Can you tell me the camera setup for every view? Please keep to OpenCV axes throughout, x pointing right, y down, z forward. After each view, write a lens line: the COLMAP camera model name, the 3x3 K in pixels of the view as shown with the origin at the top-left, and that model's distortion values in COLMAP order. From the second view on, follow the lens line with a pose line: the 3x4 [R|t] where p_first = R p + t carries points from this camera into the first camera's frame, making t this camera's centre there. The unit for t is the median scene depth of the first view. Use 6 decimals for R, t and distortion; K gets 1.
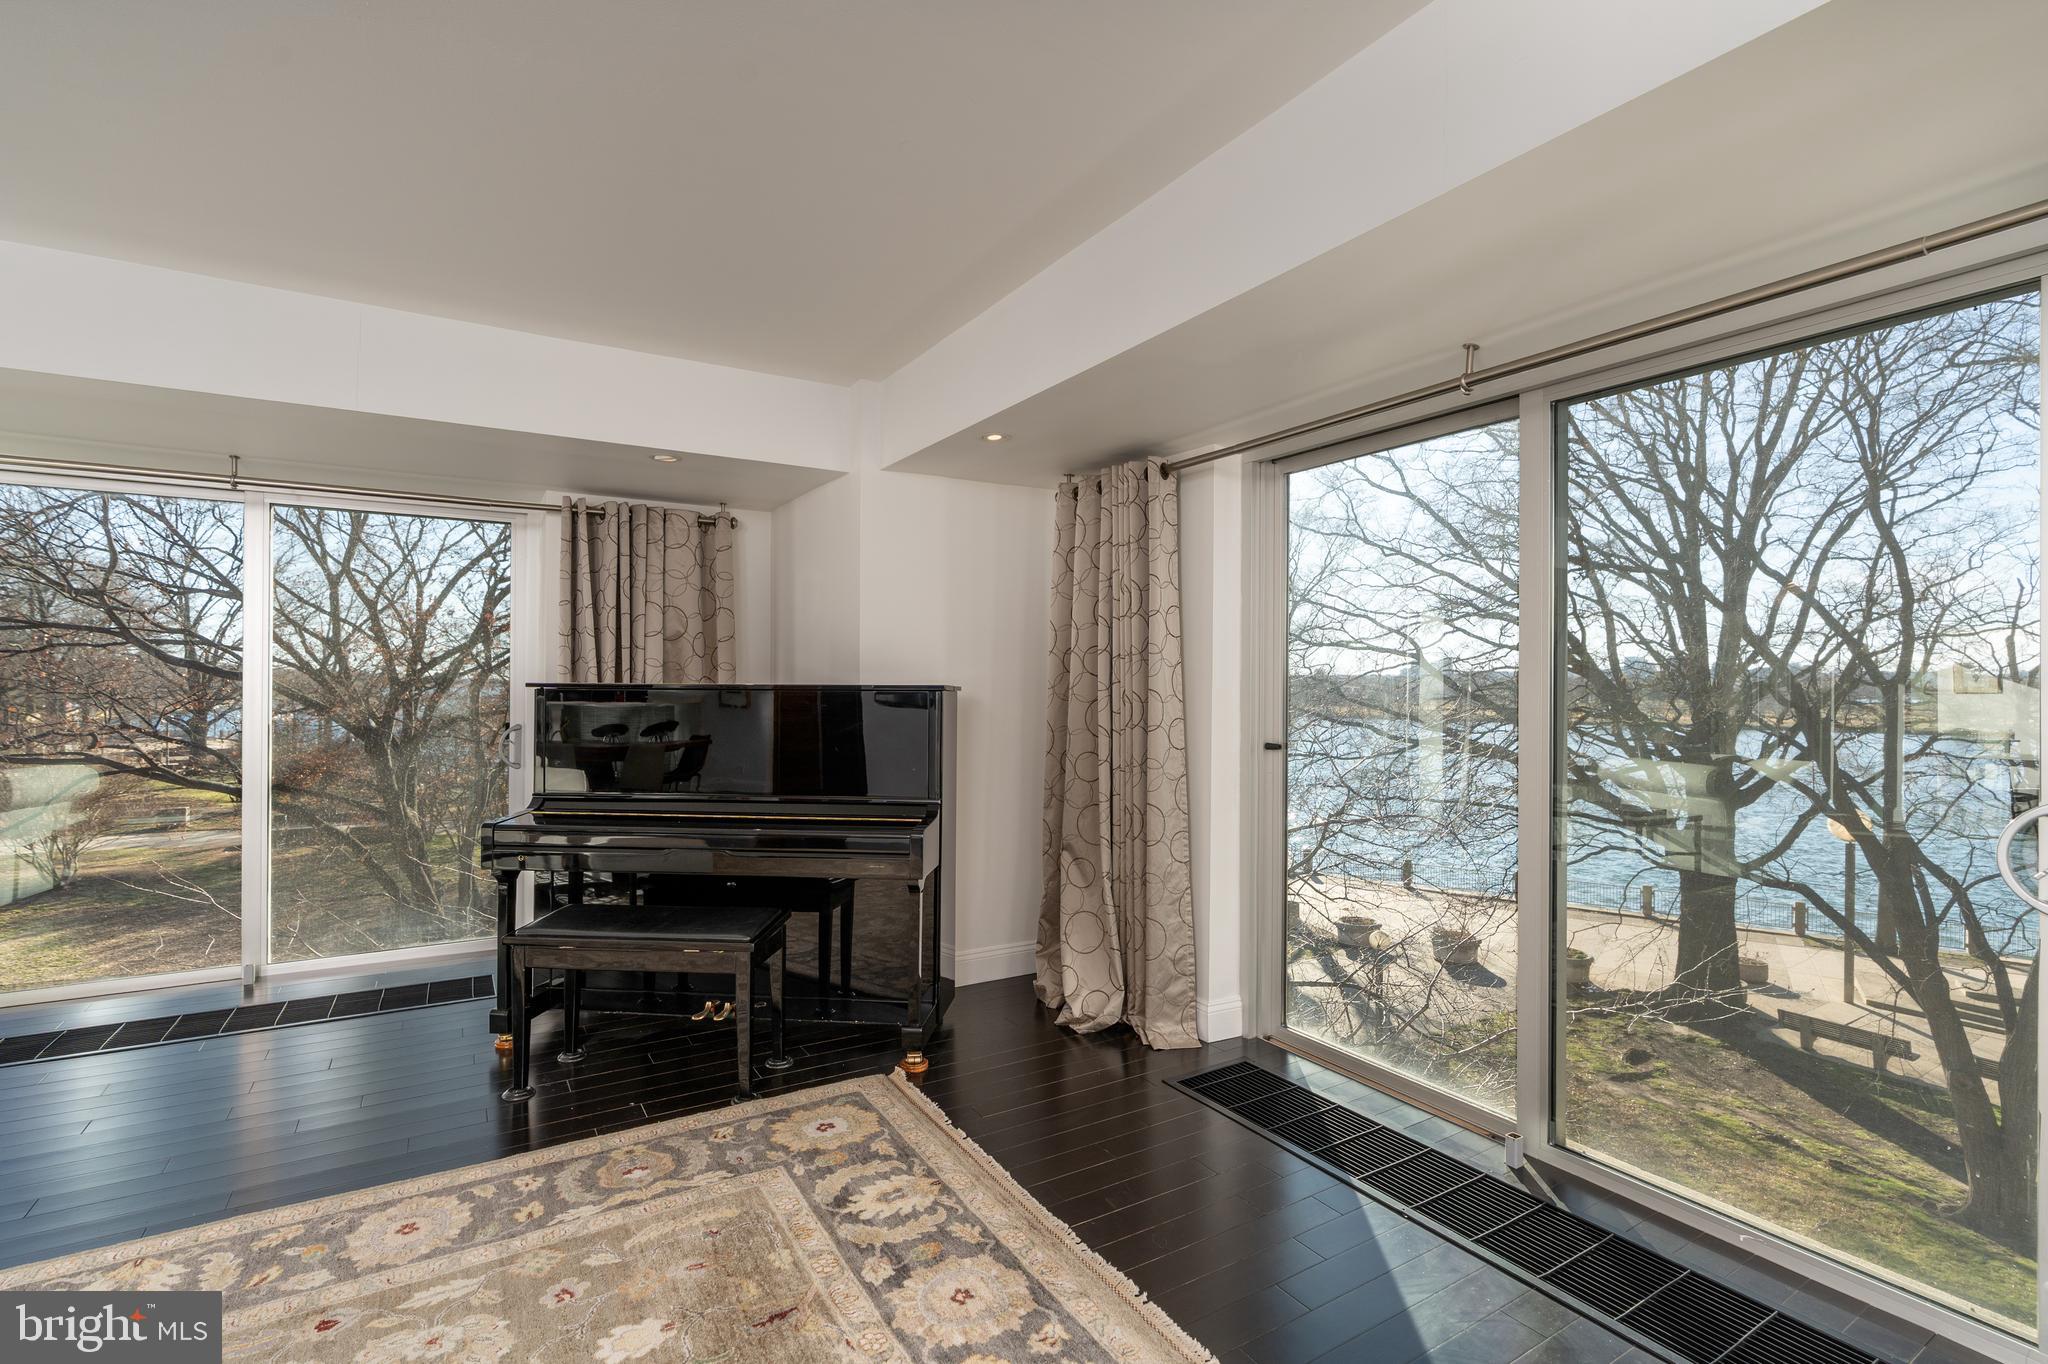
lens RADIAL K [[957.5, 0, 984.7], [0, 957.5, 677.9], [0, 0, 1]] dist [-0.008465, 0.004145]
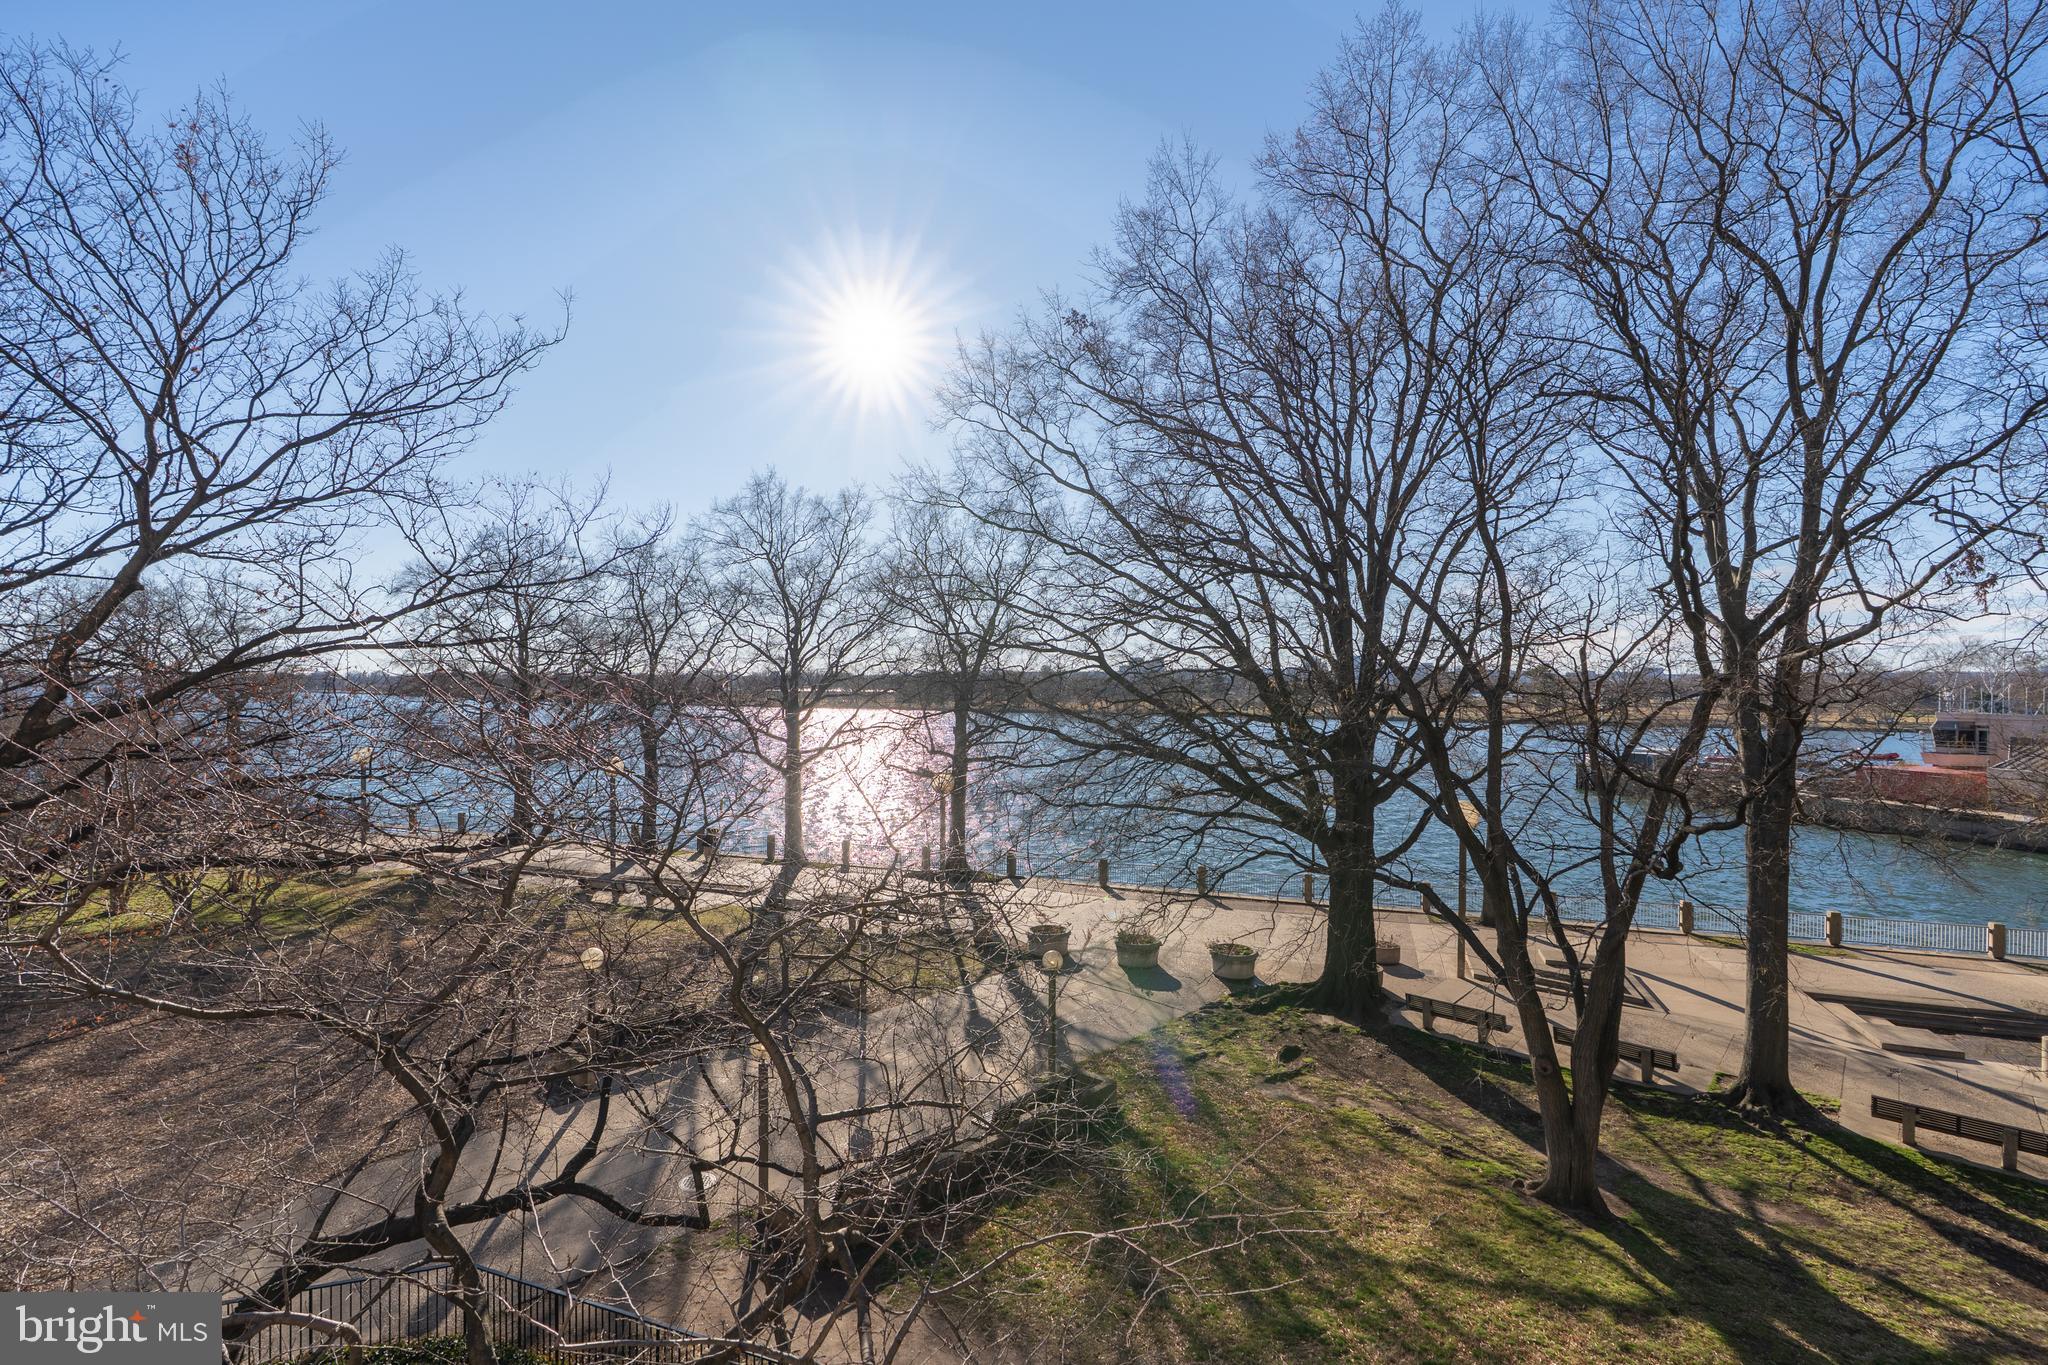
lens RADIAL K [[957.5, 0, 1019.9], [0, 957.5, 688.9], [0, 0, 1]] dist [-0.008465, 0.004145]
pose [[0.955883, -0.003131, 0.293731, 0.103546], [-0.000965, 0.999904, 0.013797, -0.007132], [-0.293746, -0.013471, 0.955789, 0.106497]]
